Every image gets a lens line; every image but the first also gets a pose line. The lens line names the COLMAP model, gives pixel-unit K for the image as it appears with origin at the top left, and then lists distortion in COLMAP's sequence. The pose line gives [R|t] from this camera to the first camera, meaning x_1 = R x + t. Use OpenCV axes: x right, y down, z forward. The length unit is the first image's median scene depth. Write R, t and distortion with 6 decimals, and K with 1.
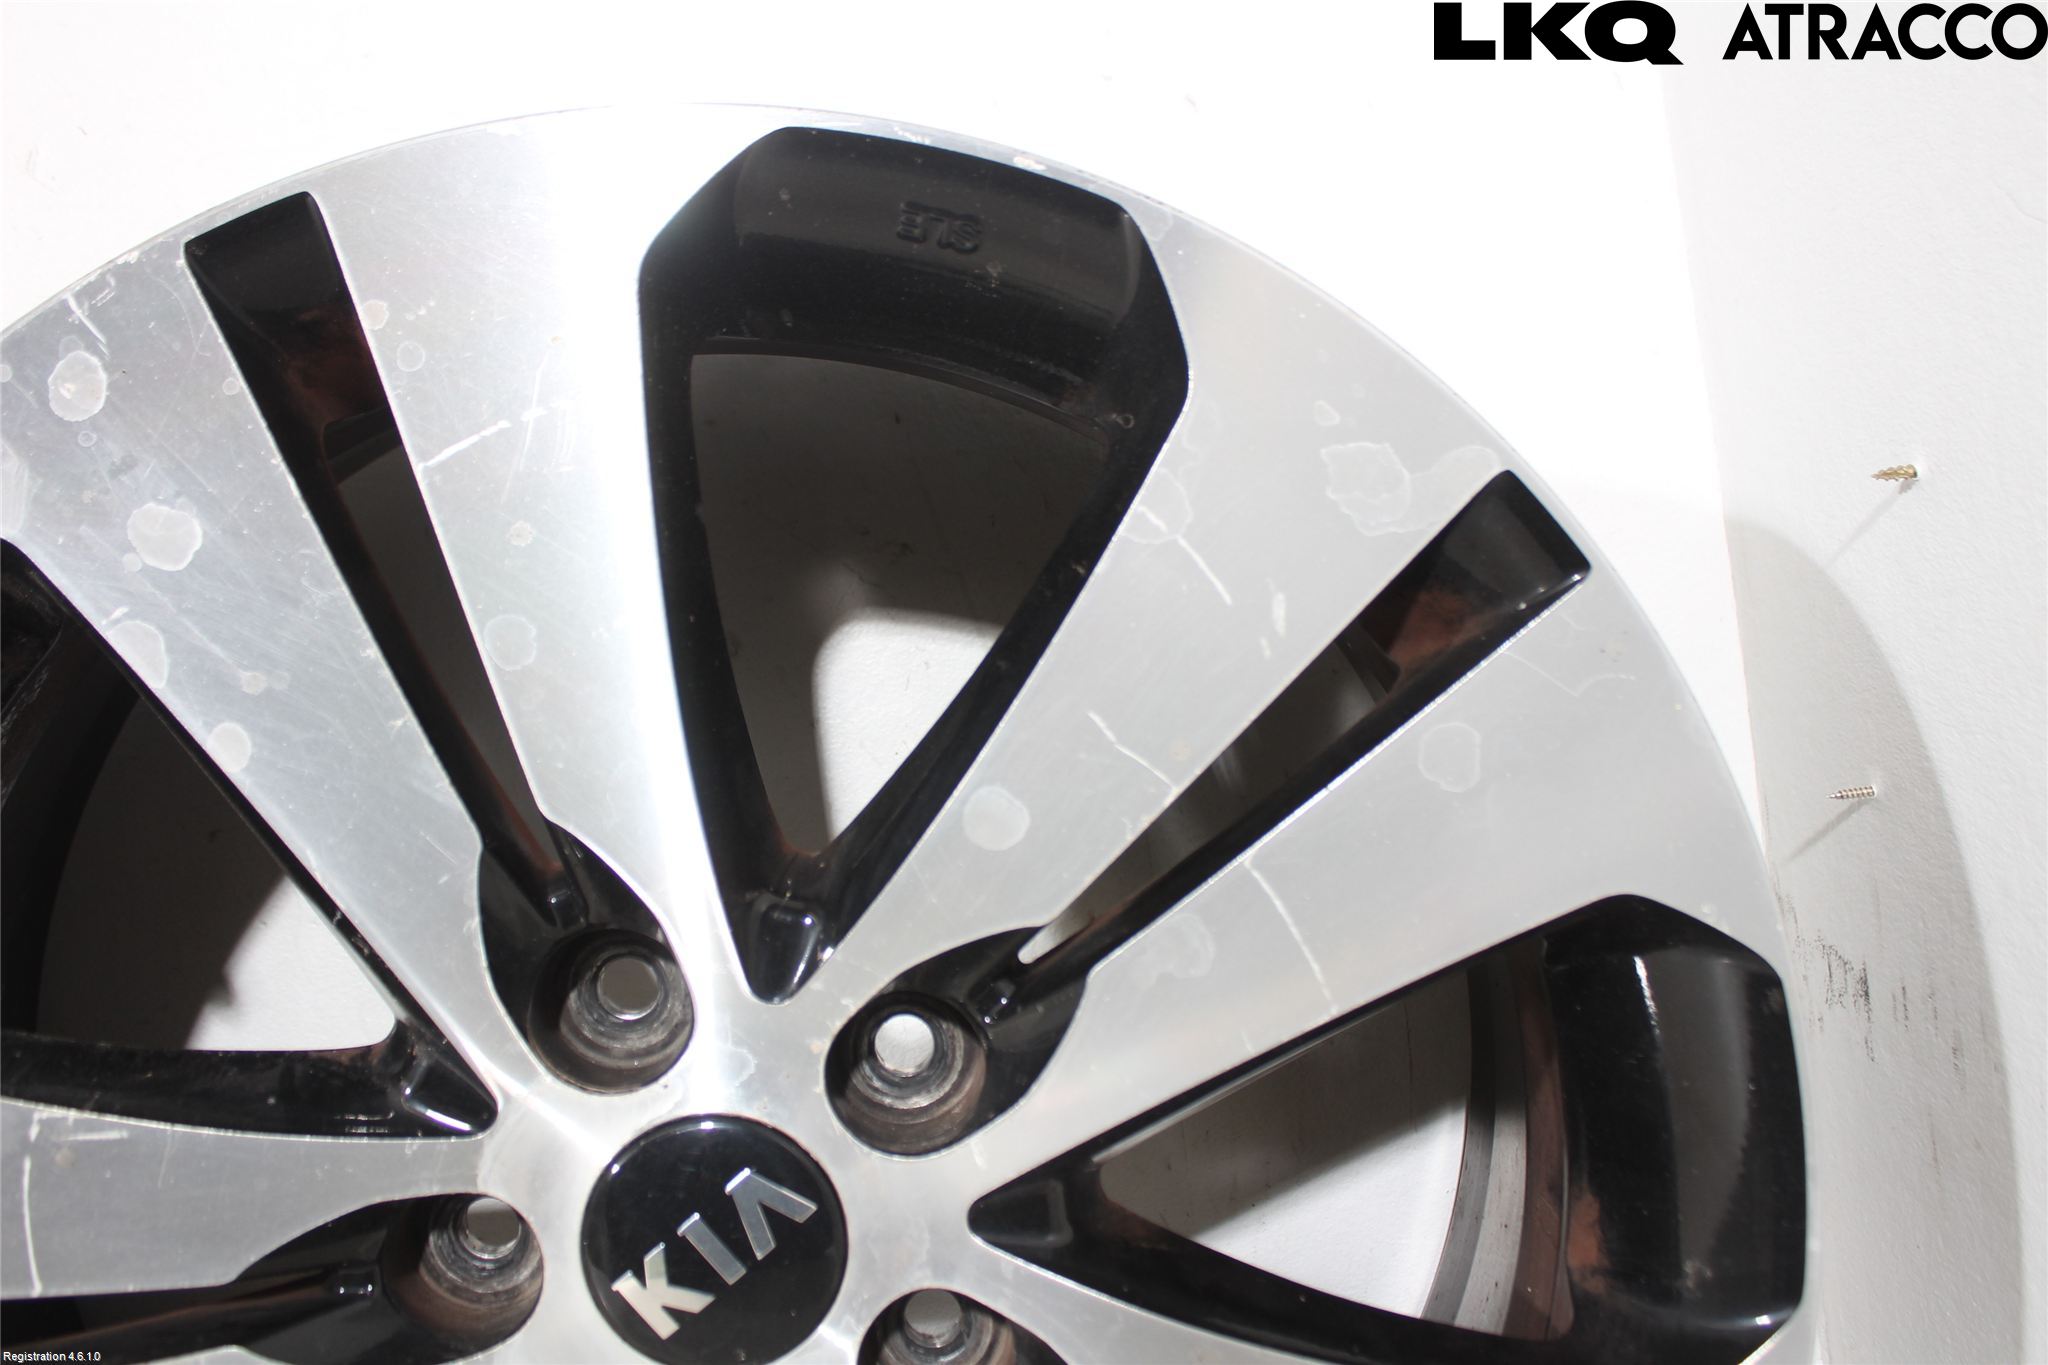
lens RADIAL K [[6165.8, 0, 1024.0], [0, 6165.8, 682.5], [0, 0, 1]] dist [-0.197689, -0.137375]
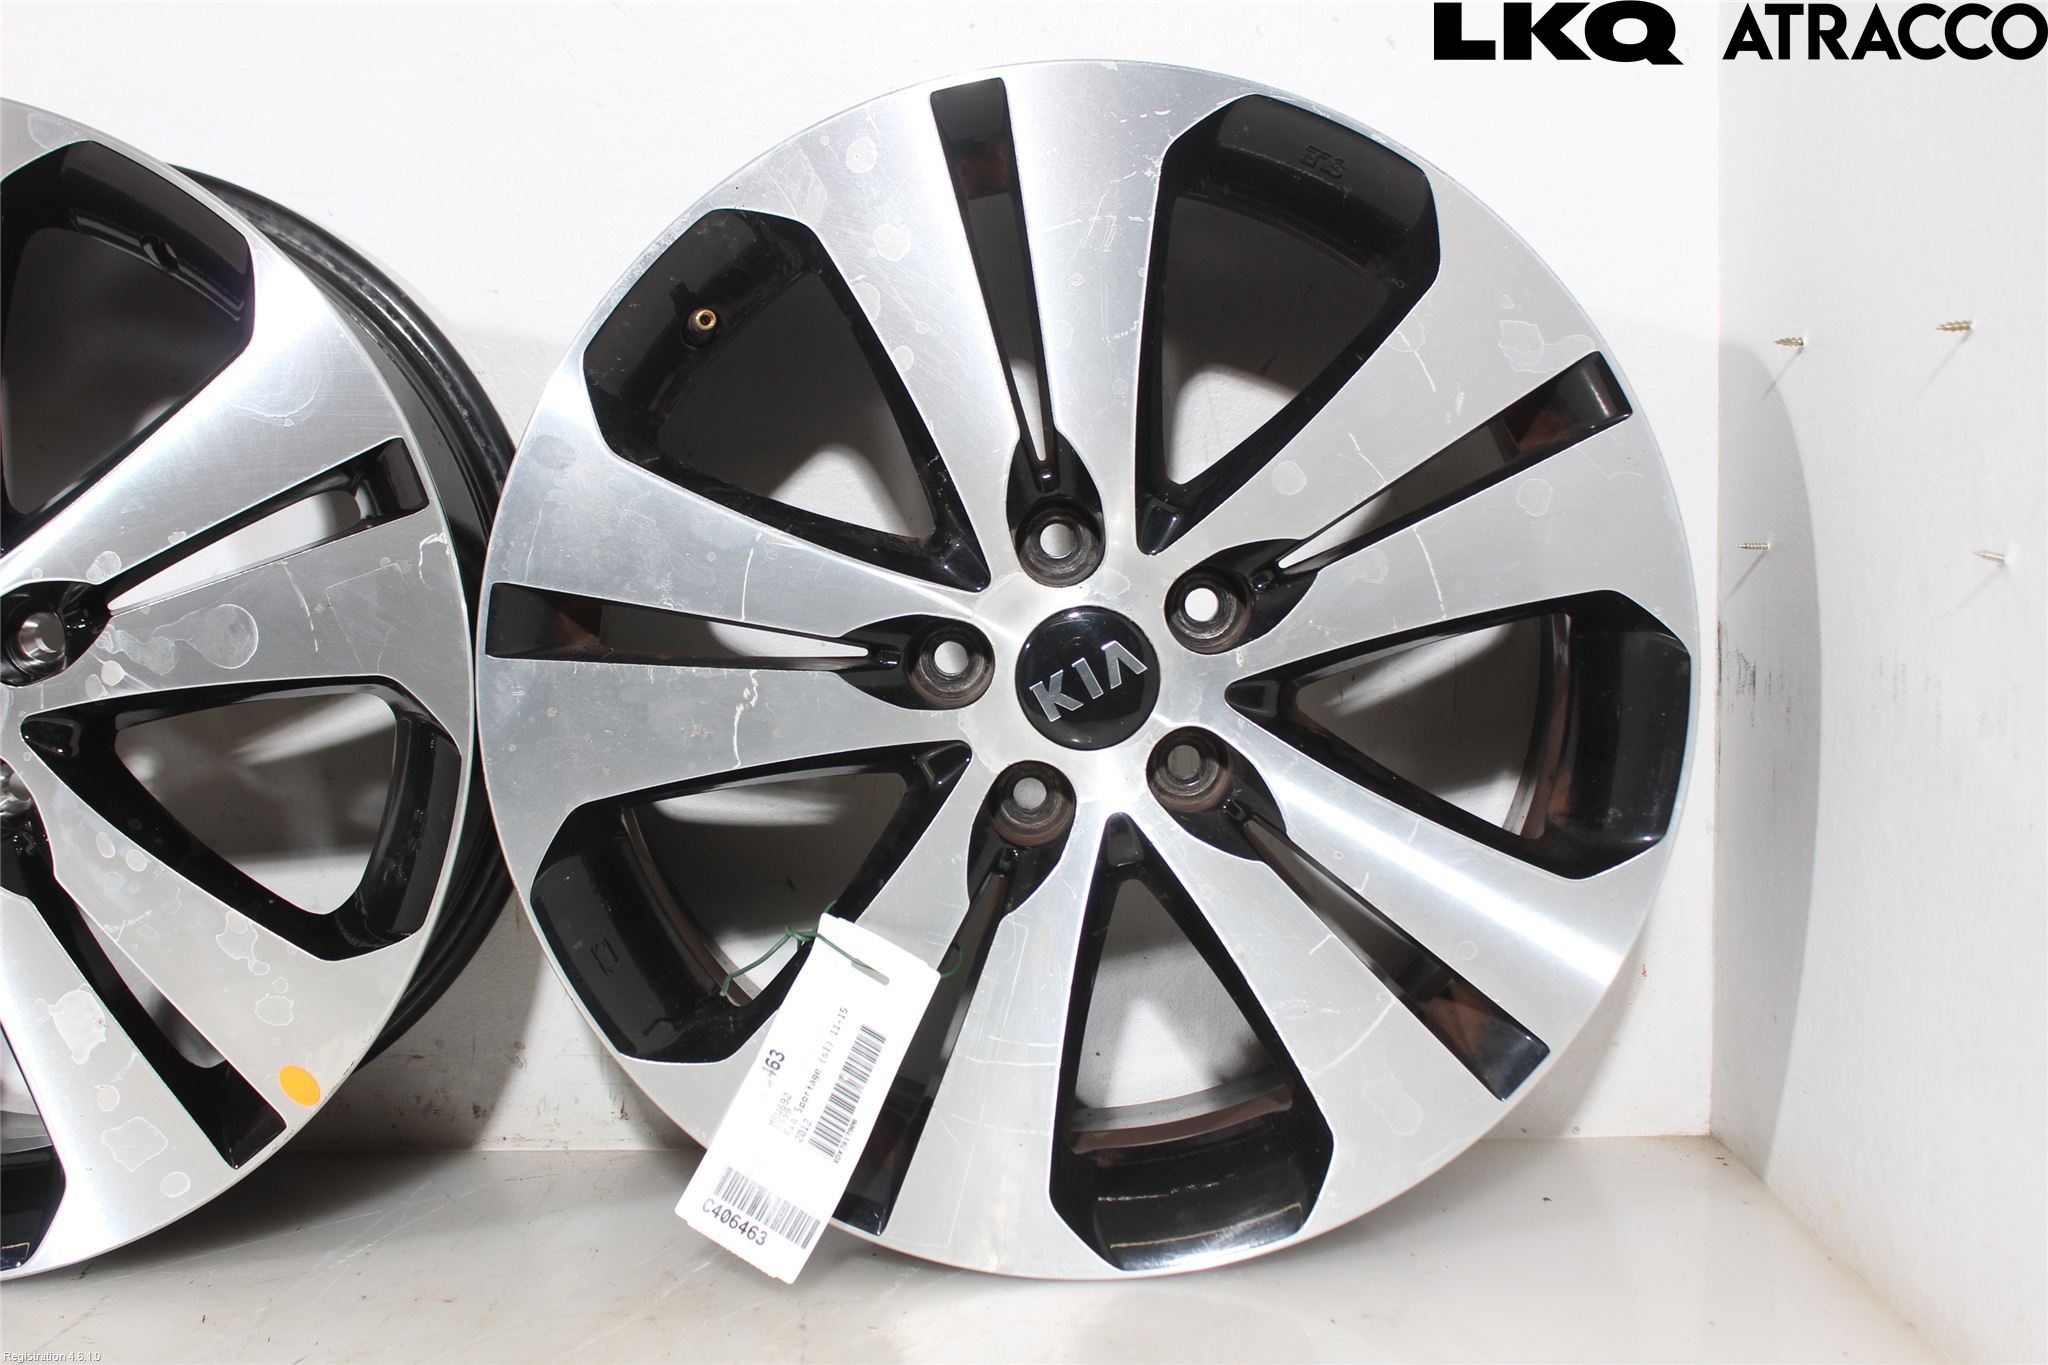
lens RADIAL K [[4681.2, 0, 1024.0], [0, 4681.2, 682.5], [0, 0, 1]] dist [0.239197, 0.062494]
pose [[0.977989, 0.204777, -0.040056, -0.012907], [-0.202261, 0.977543, 0.059164, 0.013801], [0.051272, -0.049760, 0.997444, -0.416042]]
